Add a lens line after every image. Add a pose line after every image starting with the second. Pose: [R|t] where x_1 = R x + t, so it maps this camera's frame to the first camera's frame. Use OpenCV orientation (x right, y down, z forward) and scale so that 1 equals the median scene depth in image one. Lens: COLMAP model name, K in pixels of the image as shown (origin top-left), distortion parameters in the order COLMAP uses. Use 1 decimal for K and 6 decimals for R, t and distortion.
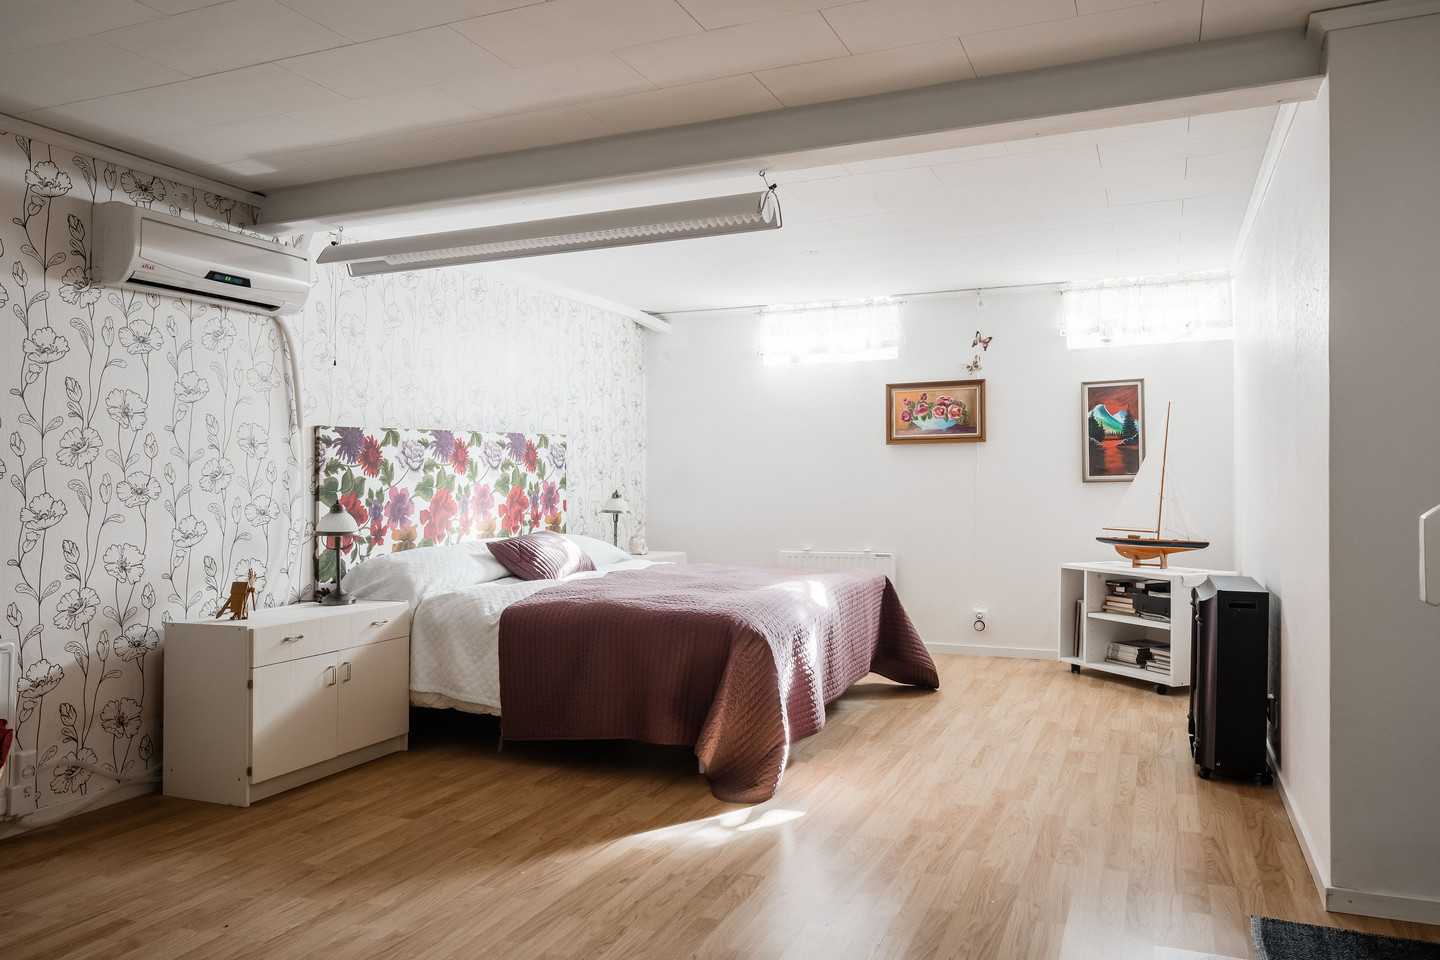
lens RADIAL K [[1045.0, 0, 728.6], [0, 1045.0, 482.9], [0, 0, 1]] dist [0.005822, 0.000386]
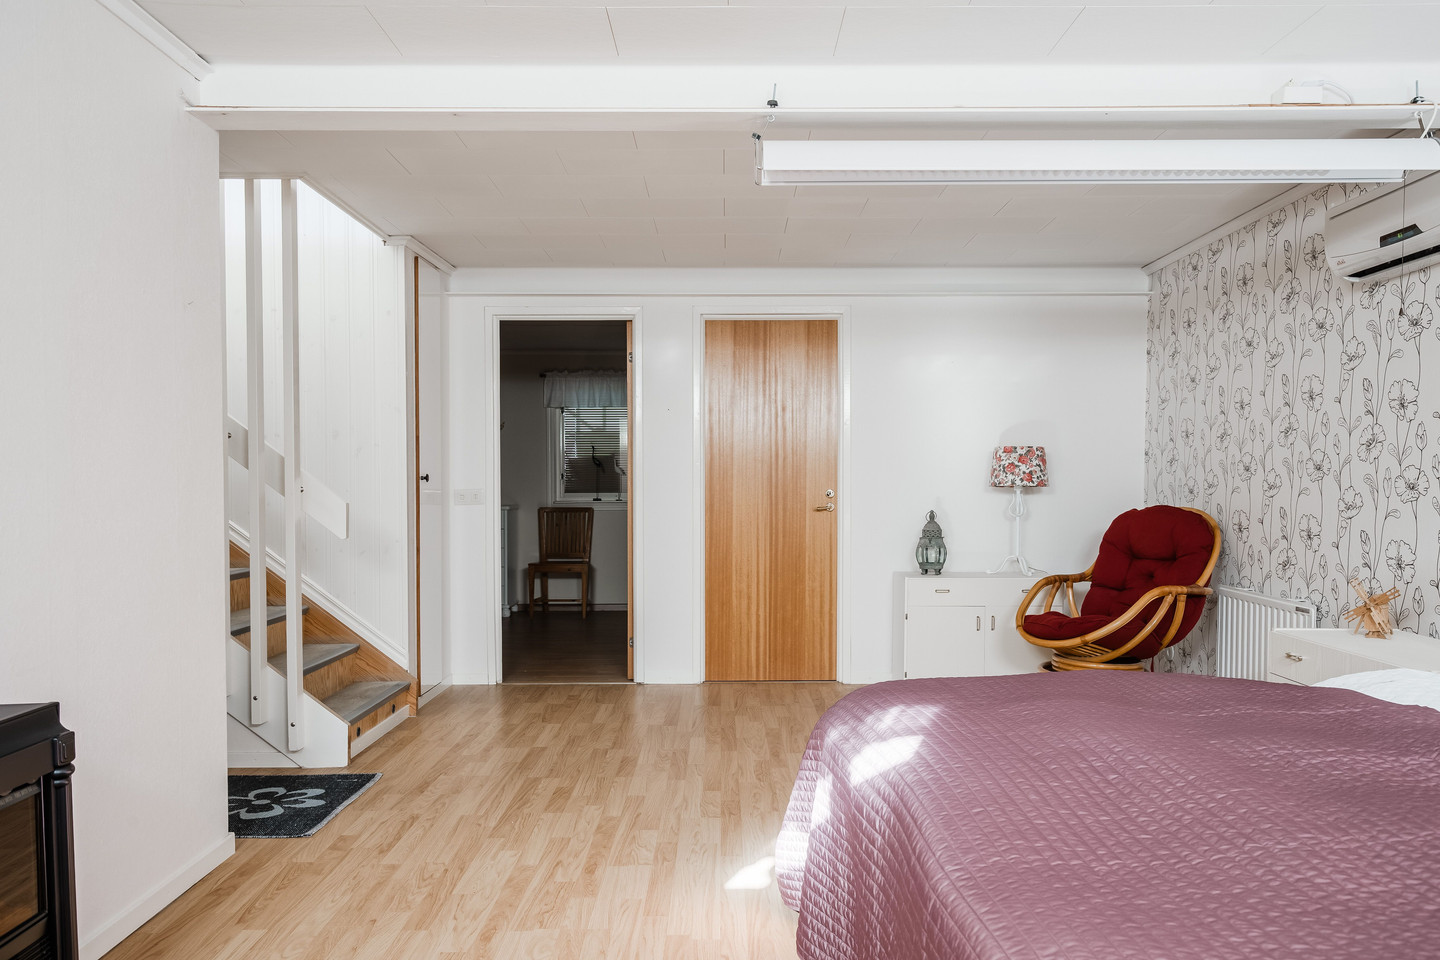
lens RADIAL K [[1069.3, 0, 726.4], [0, 1069.3, 480.4], [0, 0, 1]] dist [0.009433, 0.004074]
pose [[-0.923097, 0.012915, -0.384350, 0.414782], [0.012623, 0.999915, 0.003282, -0.009256], [0.384360, -0.001822, -0.923181, 1.877794]]
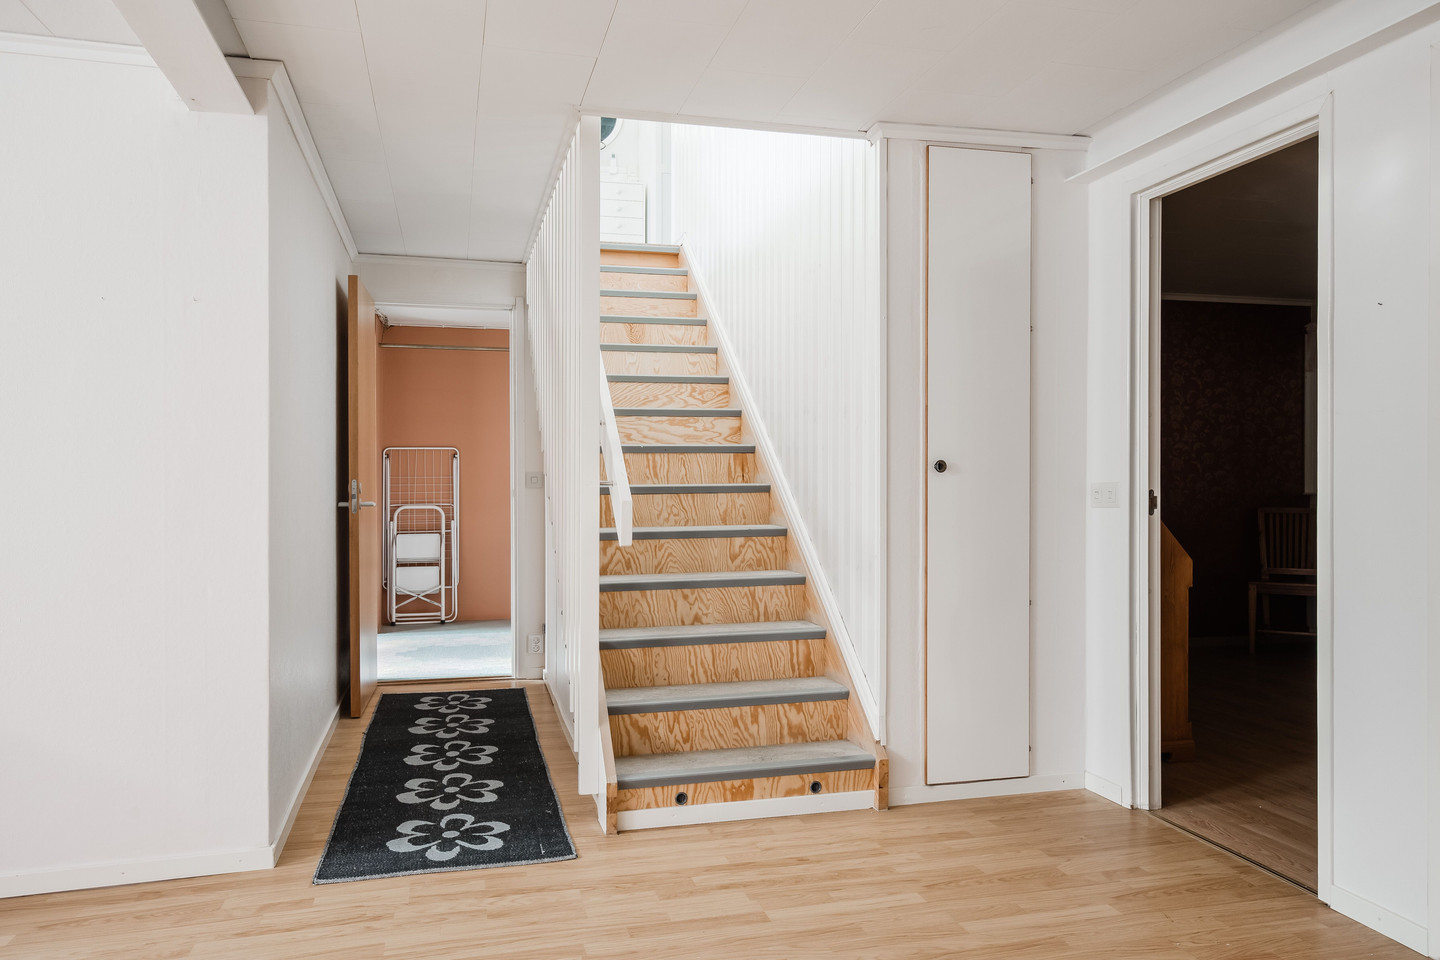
lens RADIAL K [[1069.3, 0, 726.9], [0, 1069.3, 473.9], [0, 0, 1]] dist [0.009433, 0.004074]
pose [[-0.614125, 0.007583, 0.789173, -0.507019], [0.007904, 0.999963, -0.003458, -0.002952], [-0.789169, 0.004114, -0.614162, 1.057476]]
